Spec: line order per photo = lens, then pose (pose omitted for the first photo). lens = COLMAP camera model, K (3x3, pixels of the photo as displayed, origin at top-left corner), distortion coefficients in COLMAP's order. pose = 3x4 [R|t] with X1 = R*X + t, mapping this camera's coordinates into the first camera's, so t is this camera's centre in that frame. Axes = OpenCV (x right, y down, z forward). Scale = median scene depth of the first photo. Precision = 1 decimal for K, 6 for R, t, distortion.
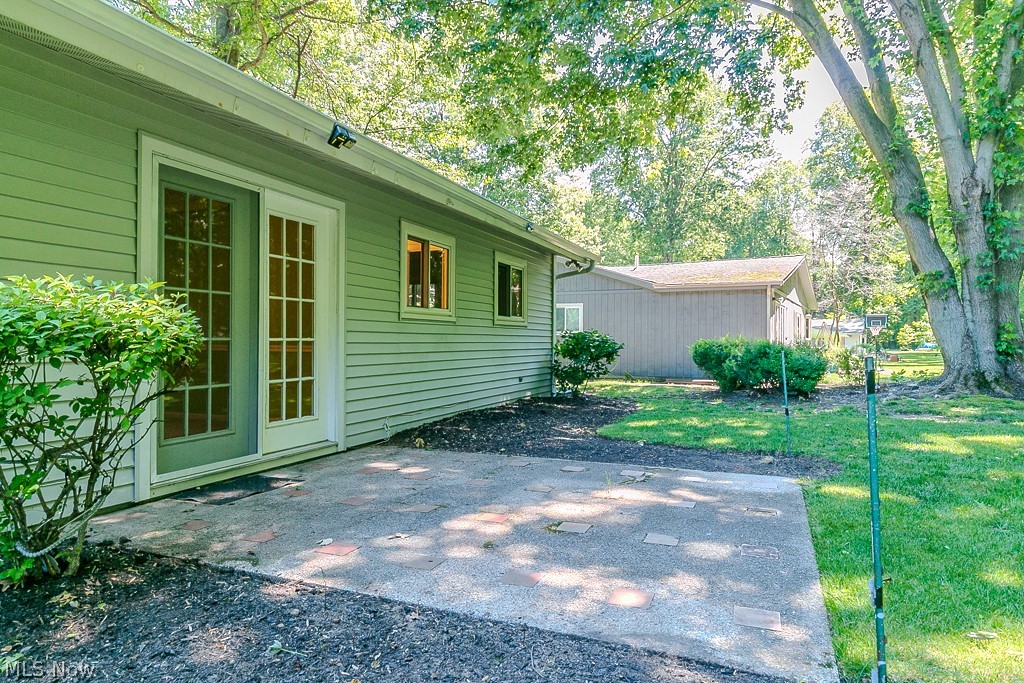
lens RADIAL K [[632.1, 0, 512.0], [0, 632.1, 341.5], [0, 0, 1]] dist [-0.000631, 0.000214]
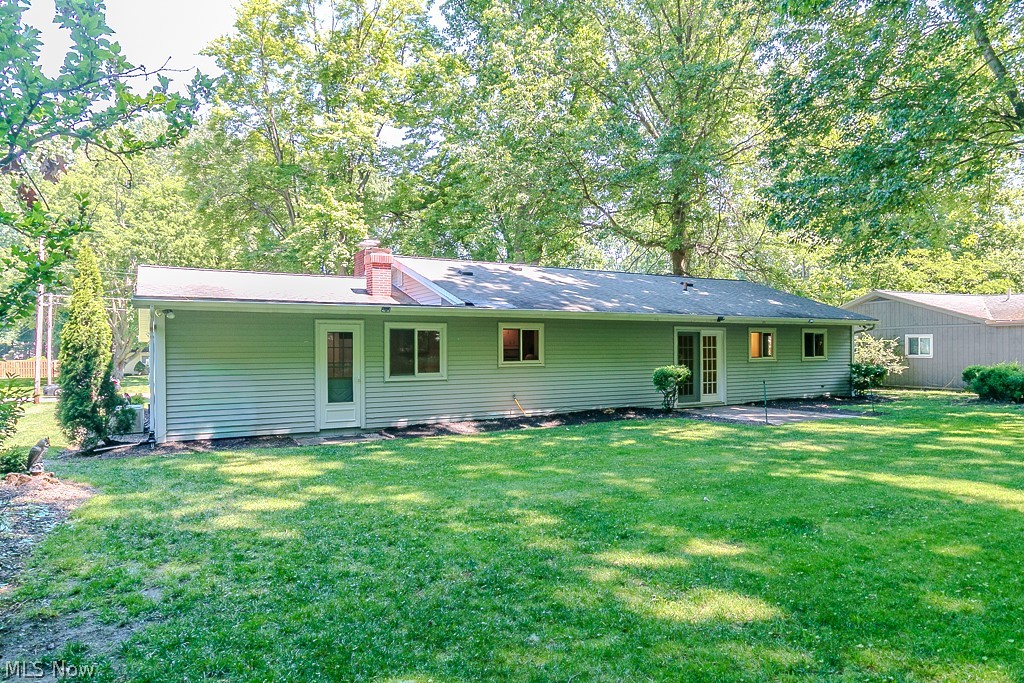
lens RADIAL K [[632.1, 0, 512.0], [0, 632.1, 341.5], [0, 0, 1]] dist [-0.000631, 0.000214]
pose [[0.783972, -0.015552, -0.620601, 0.901382], [0.007261, 0.999847, -0.015884, -0.110078], [0.620753, 0.007946, 0.783966, -2.255388]]
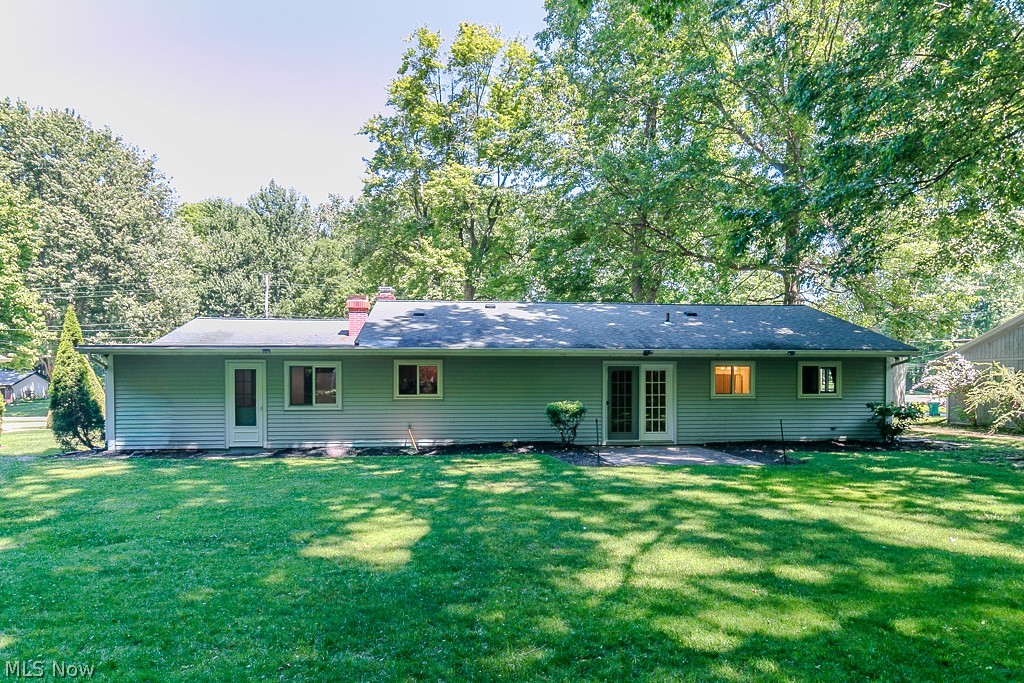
lens RADIAL K [[616.8, 0, 512.1], [0, 616.8, 379.5], [0, 0, 1]] dist [0.002047, 0.000327]
pose [[0.467756, -0.002626, -0.883854, 2.007880], [0.000578, 0.999996, -0.002665, -0.131980], [0.883857, 0.000735, 0.467756, -1.081756]]
